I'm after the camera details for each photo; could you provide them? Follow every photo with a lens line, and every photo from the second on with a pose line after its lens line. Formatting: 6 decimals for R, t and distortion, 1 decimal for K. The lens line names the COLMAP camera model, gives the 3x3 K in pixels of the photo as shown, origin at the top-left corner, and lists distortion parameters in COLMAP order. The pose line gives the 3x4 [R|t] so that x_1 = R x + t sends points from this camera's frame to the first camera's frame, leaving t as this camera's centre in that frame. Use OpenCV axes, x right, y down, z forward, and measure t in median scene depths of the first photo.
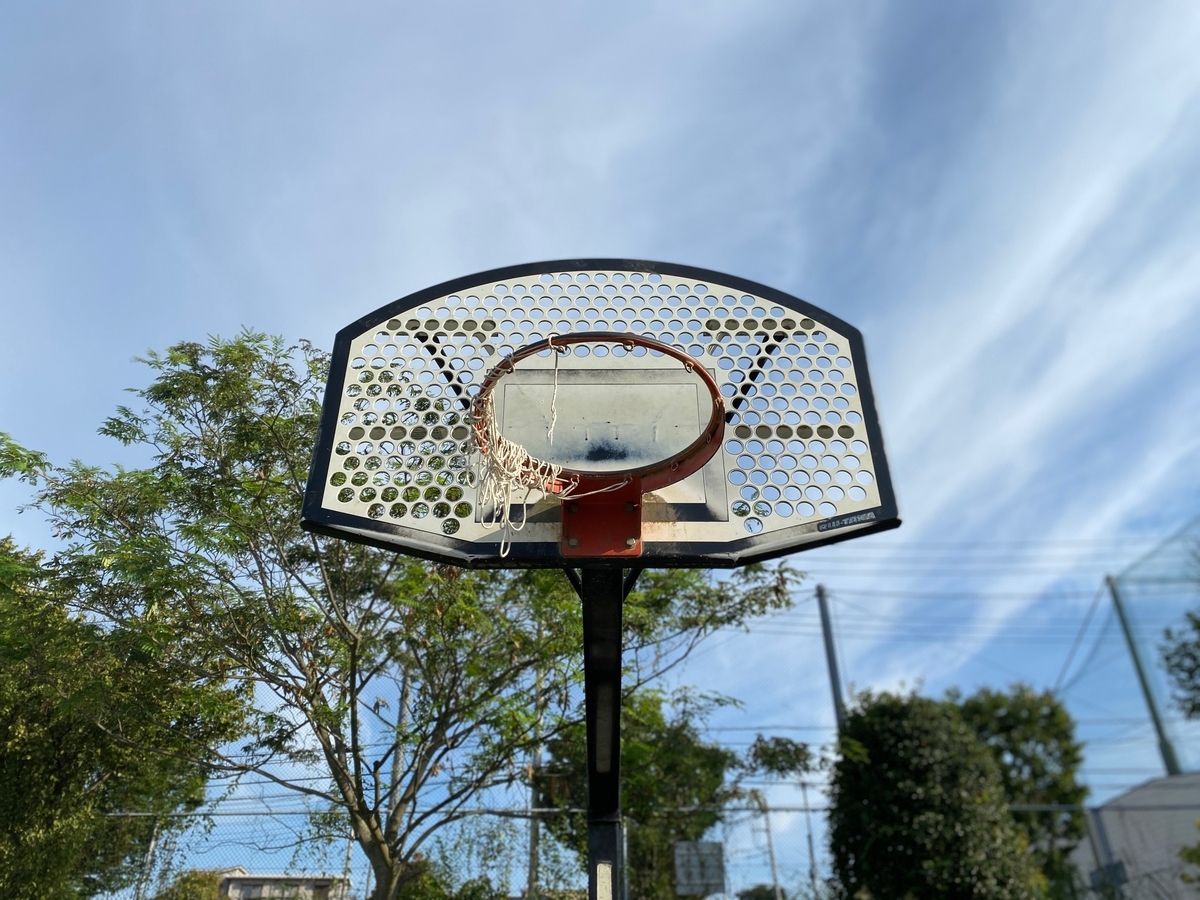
lens RADIAL K [[901.9, 0, 603.3], [0, 901.9, 451.6], [0, 0, 1]] dist [0.000765, -0.001144]
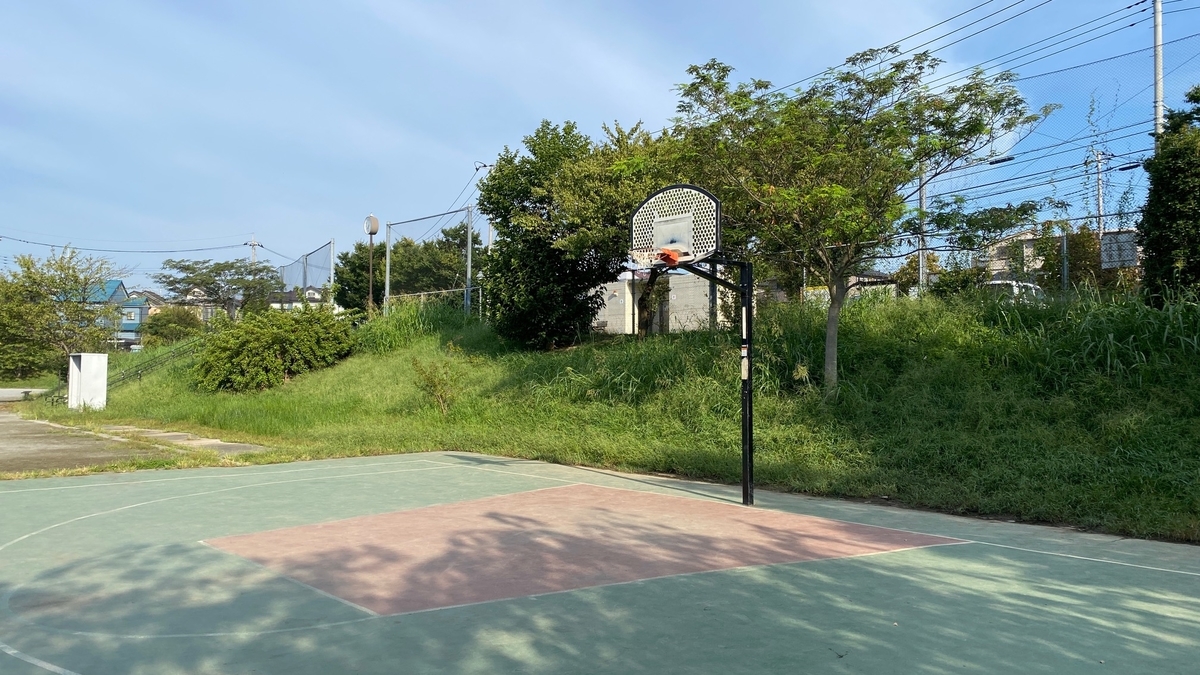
lens RADIAL K [[1051.3, 0, 599.8], [0, 1051.3, 341.3], [0, 0, 1]] dist [0.059851, -0.009048]
pose [[0.647068, -0.000807, -0.762432, 1.253474], [0.409594, 0.843810, 0.346724, -0.514999], [0.643068, -0.536642, 0.546333, -0.811914]]
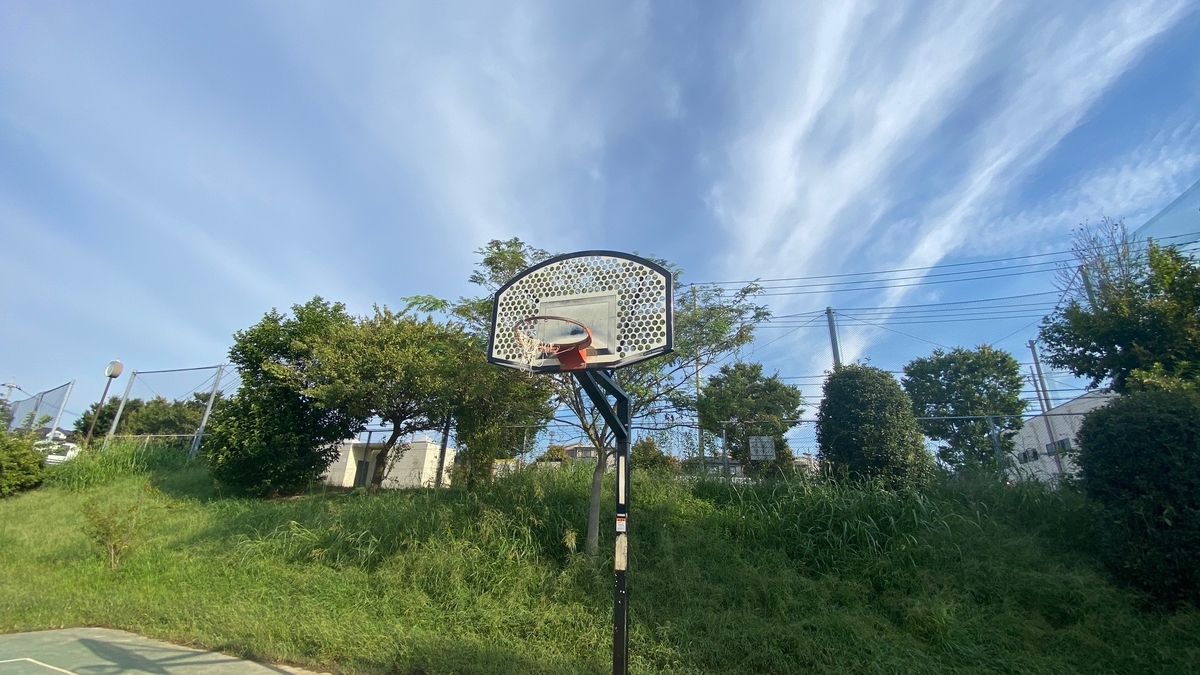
lens RADIAL K [[486.5, 0, 601.2], [0, 486.5, 333.5], [0, 0, 1]] dist [-0.019491, -0.003662]
pose [[0.946590, -0.067469, -0.315301, 0.179037], [0.132955, 0.972534, 0.191049, -0.088314], [0.293751, -0.222766, 0.929562, -0.140160]]
